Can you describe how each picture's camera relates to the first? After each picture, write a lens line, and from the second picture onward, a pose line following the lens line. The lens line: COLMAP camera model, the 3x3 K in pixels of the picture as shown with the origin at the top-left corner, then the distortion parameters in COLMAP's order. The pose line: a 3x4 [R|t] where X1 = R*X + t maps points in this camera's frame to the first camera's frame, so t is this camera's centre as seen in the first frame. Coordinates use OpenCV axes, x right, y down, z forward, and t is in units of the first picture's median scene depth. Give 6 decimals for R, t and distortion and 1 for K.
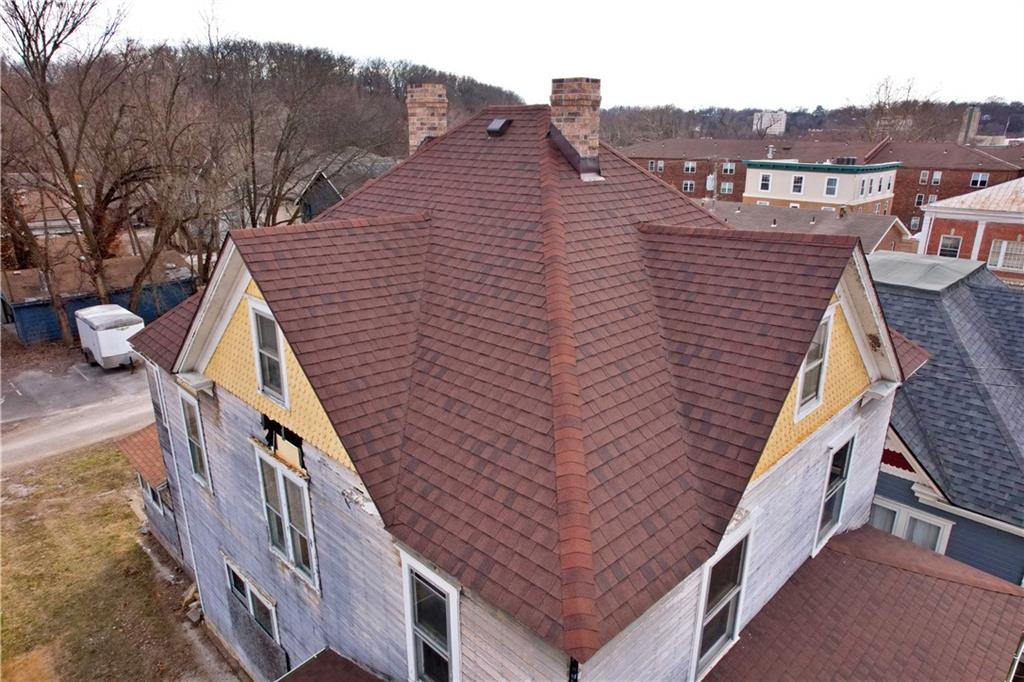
lens RADIAL K [[653.1, 0, 513.1], [0, 653.1, 344.1], [0, 0, 1]] dist [-0.076076, 0.065082]
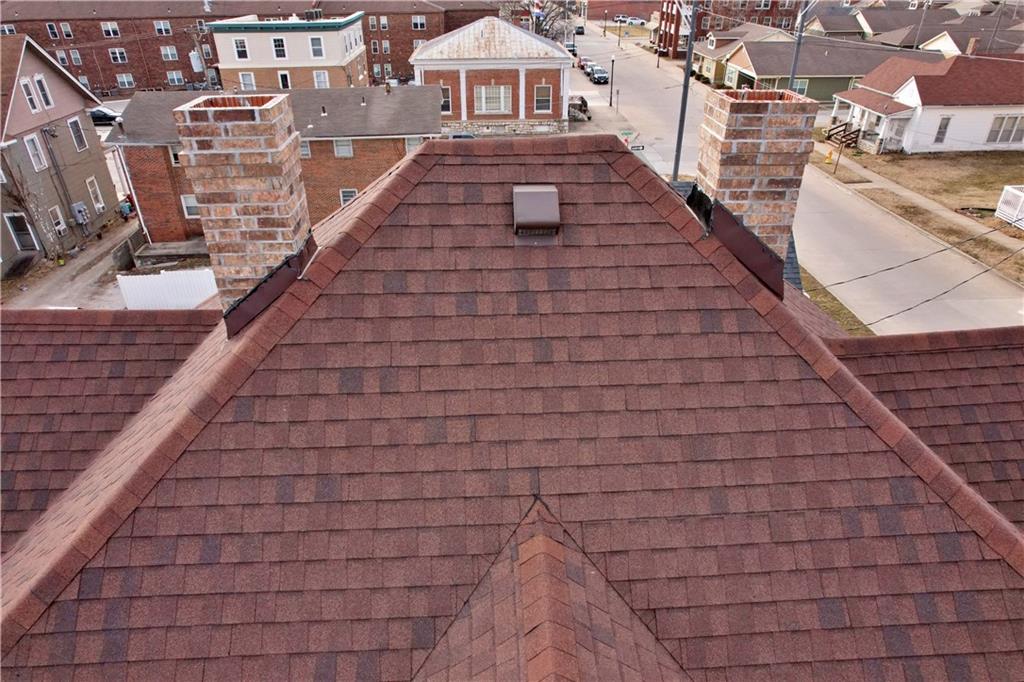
lens RADIAL K [[653.1, 0, 511.7], [0, 653.1, 341.9], [0, 0, 1]] dist [-0.076076, 0.065082]
pose [[0.674308, -0.379352, 0.633562, -0.238211], [0.234803, 0.923579, 0.303098, -0.288273], [-0.700126, -0.055619, 0.711850, 0.538170]]
